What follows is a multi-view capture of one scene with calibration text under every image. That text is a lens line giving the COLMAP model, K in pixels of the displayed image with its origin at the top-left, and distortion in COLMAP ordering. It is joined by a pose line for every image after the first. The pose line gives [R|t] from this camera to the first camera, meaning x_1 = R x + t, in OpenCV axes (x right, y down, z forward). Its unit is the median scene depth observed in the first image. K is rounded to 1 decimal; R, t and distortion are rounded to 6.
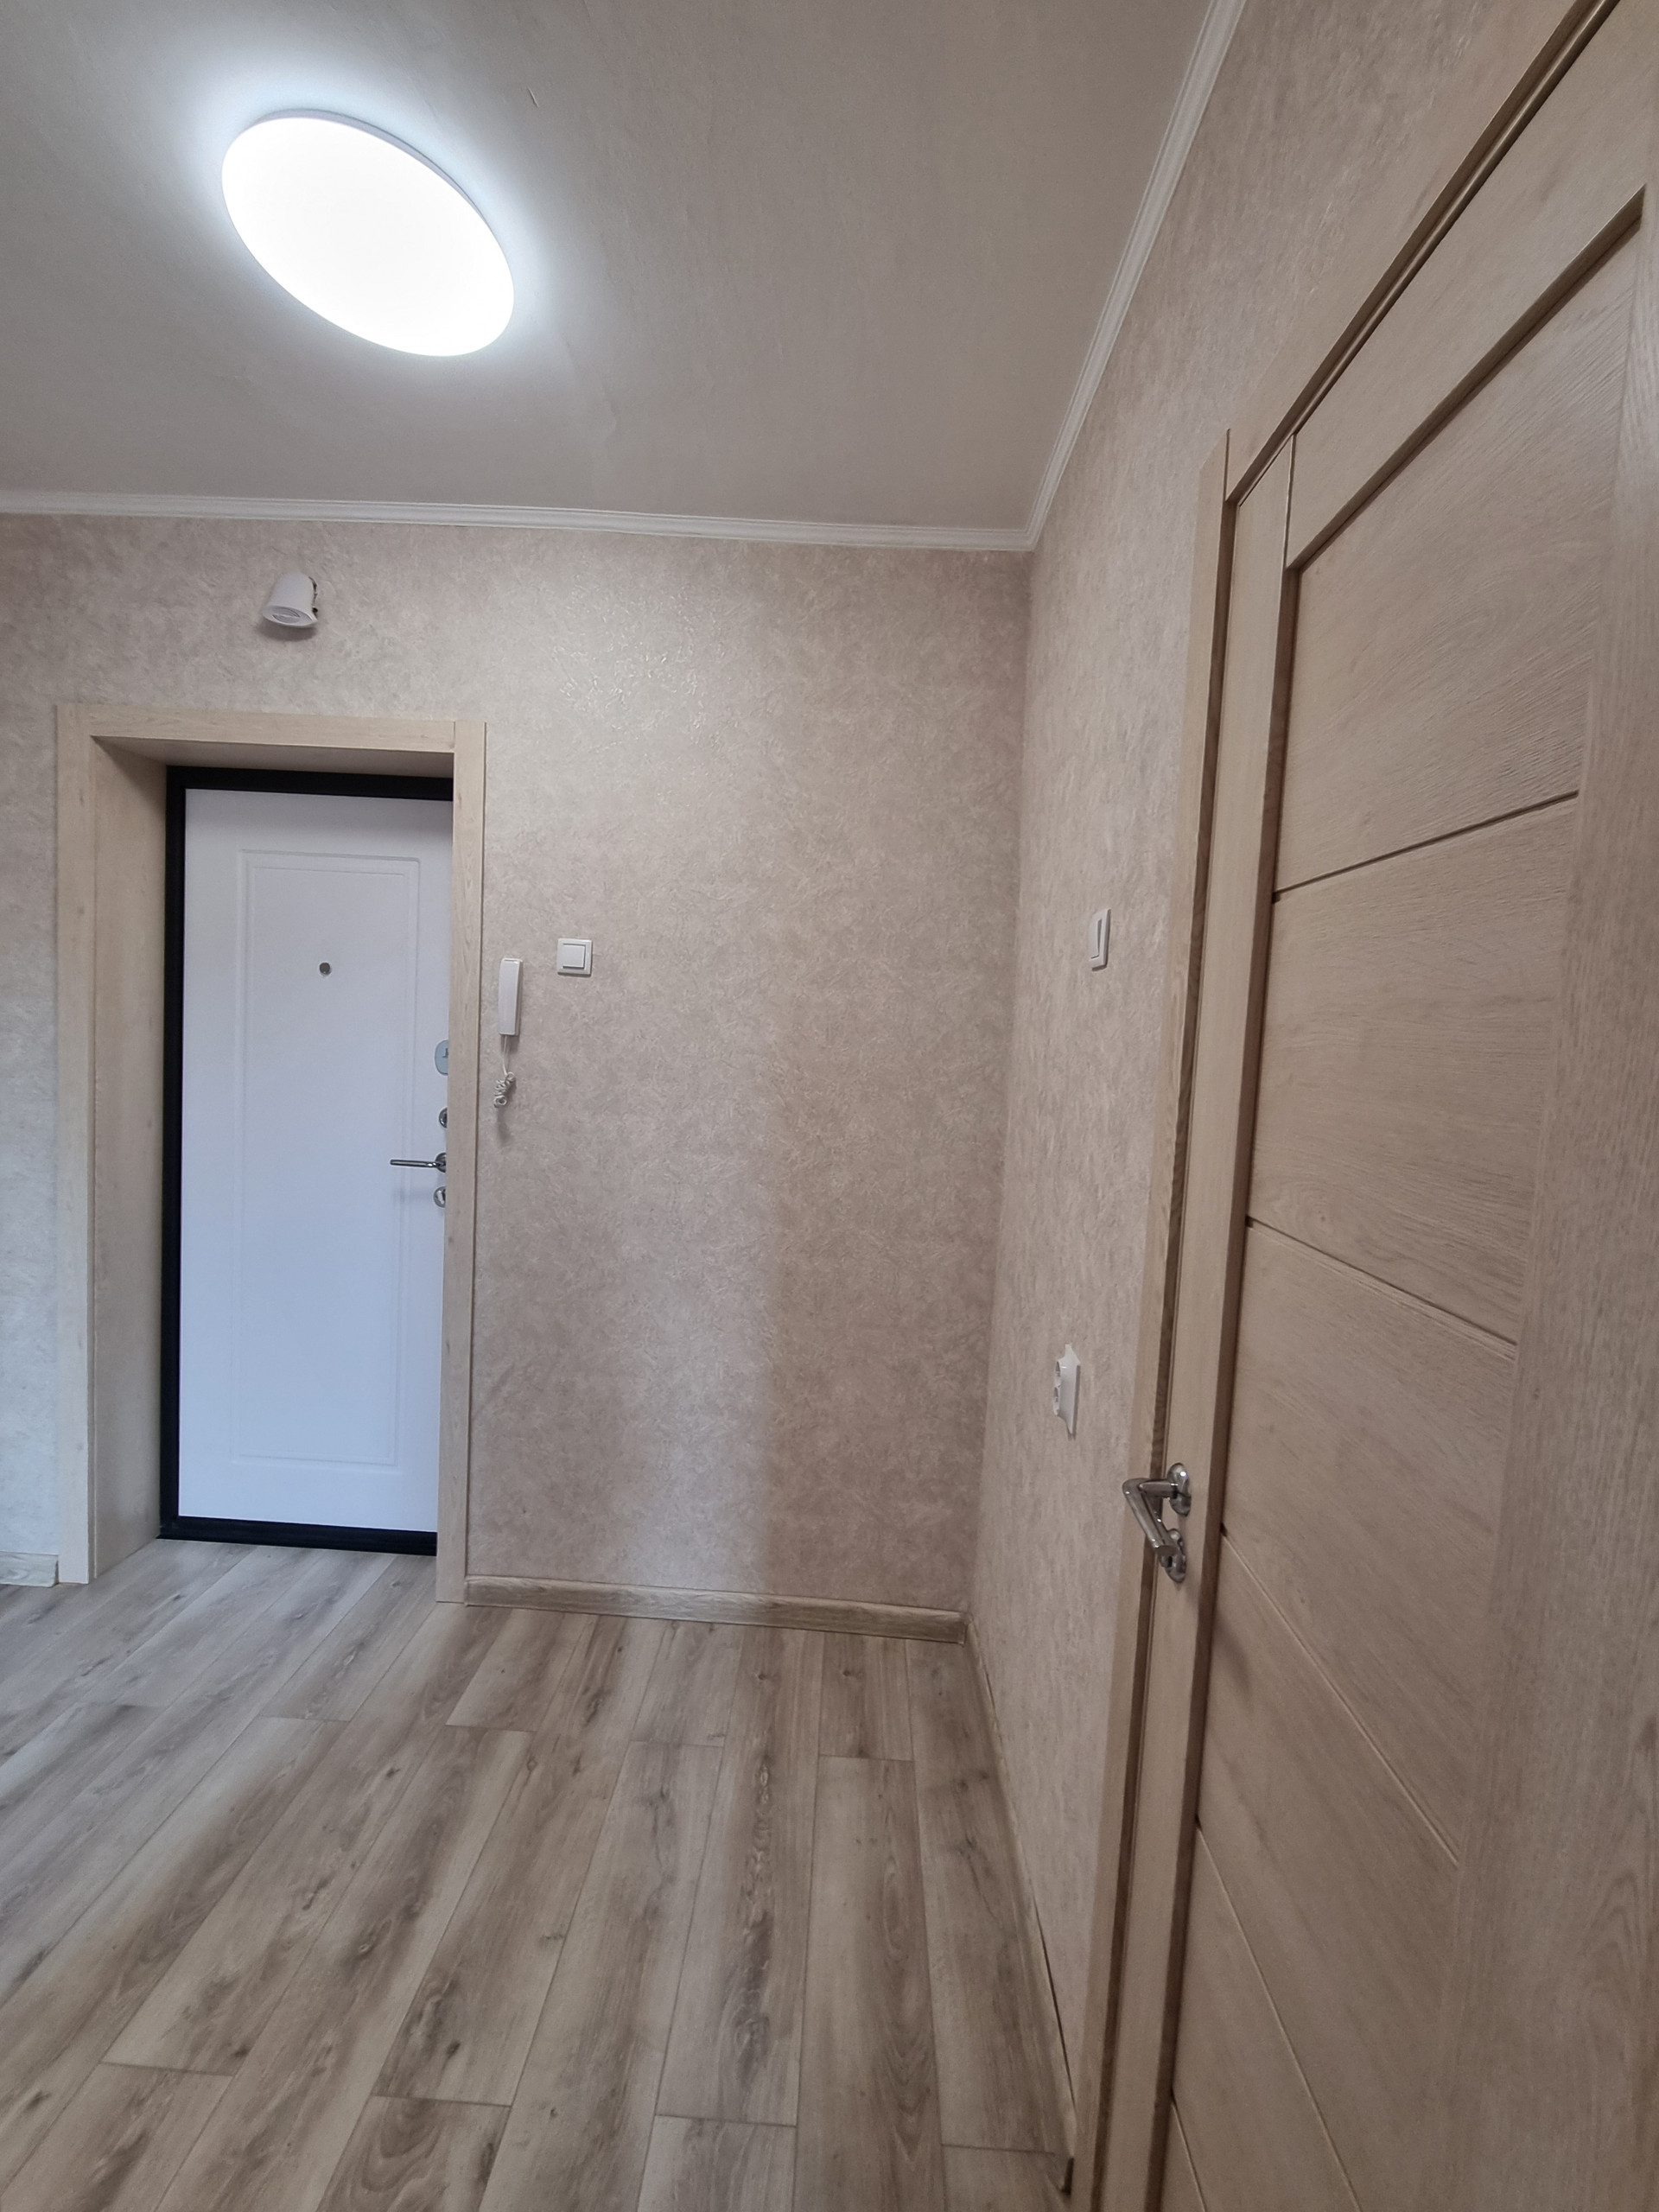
lens RADIAL K [[908.5, 0, 819.2], [0, 908.5, 1101.6], [0, 0, 1]] dist [0.003278, -0.004609]
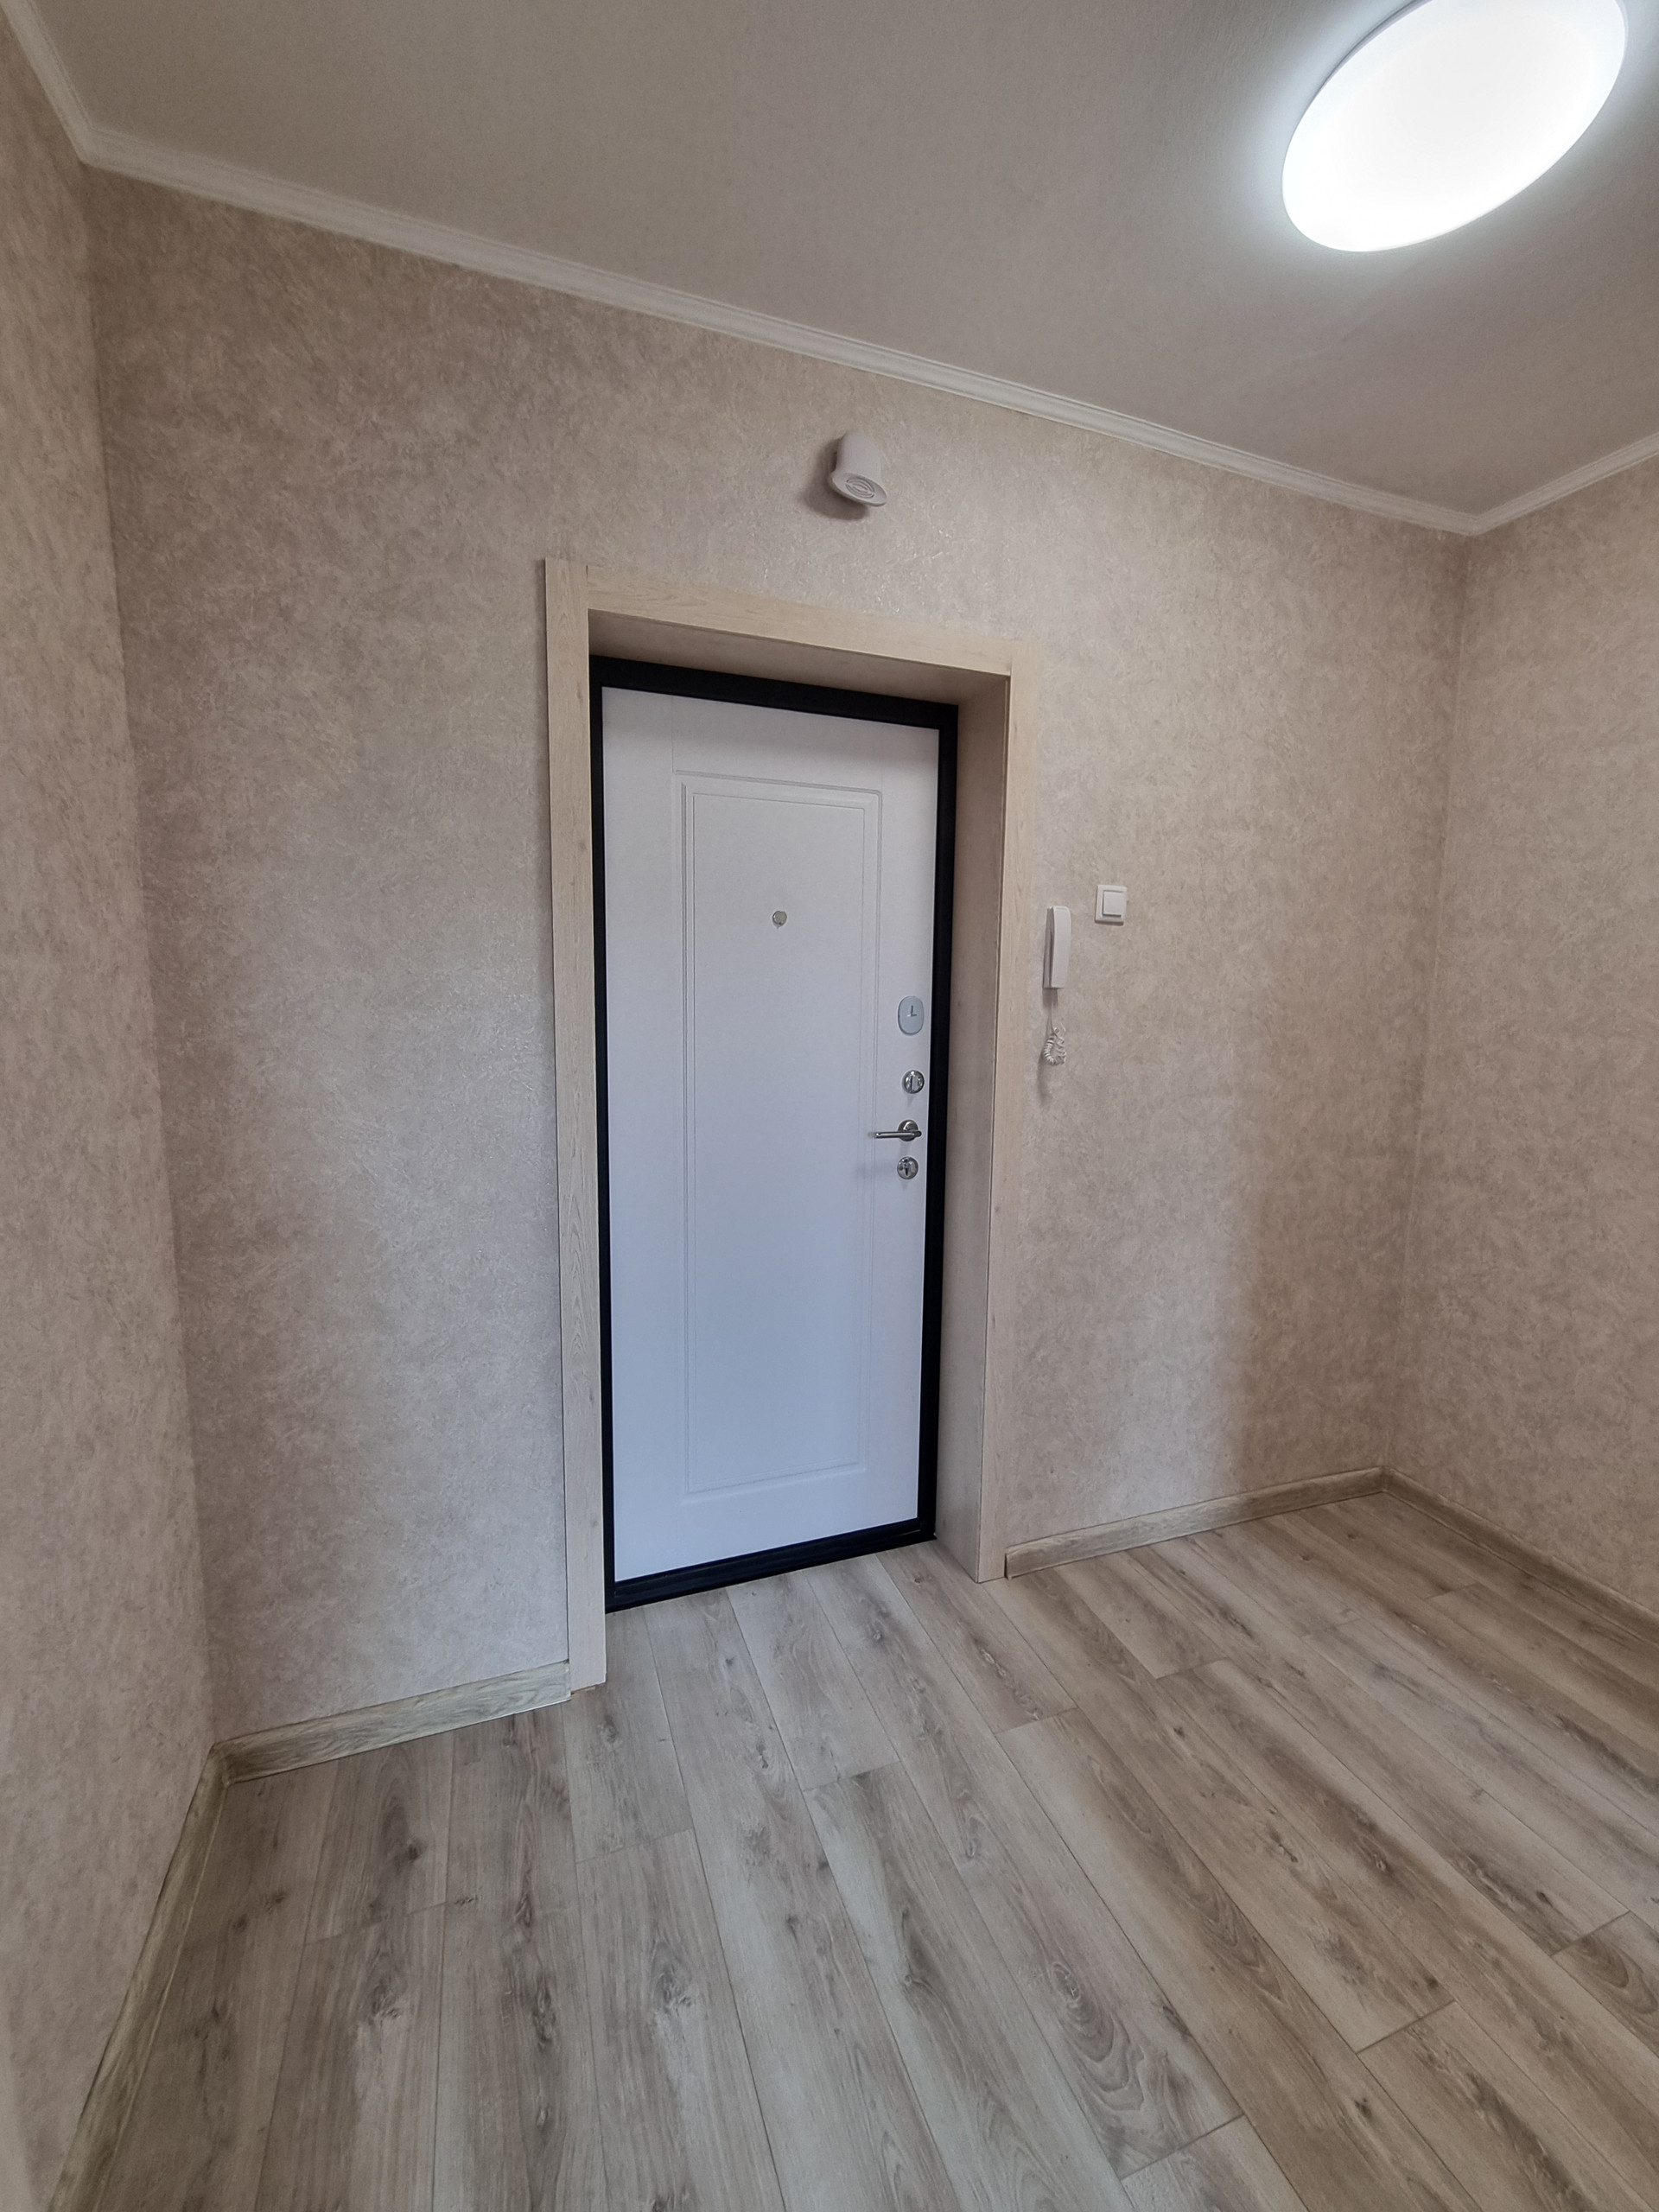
lens RADIAL K [[908.5, 0, 823.9], [0, 908.5, 1106.1], [0, 0, 1]] dist [0.003278, -0.004609]
pose [[0.927614, -0.085407, 0.363645, -0.941745], [0.059436, 0.994855, 0.082040, -0.043769], [-0.368781, -0.054488, 0.927918, 0.208643]]
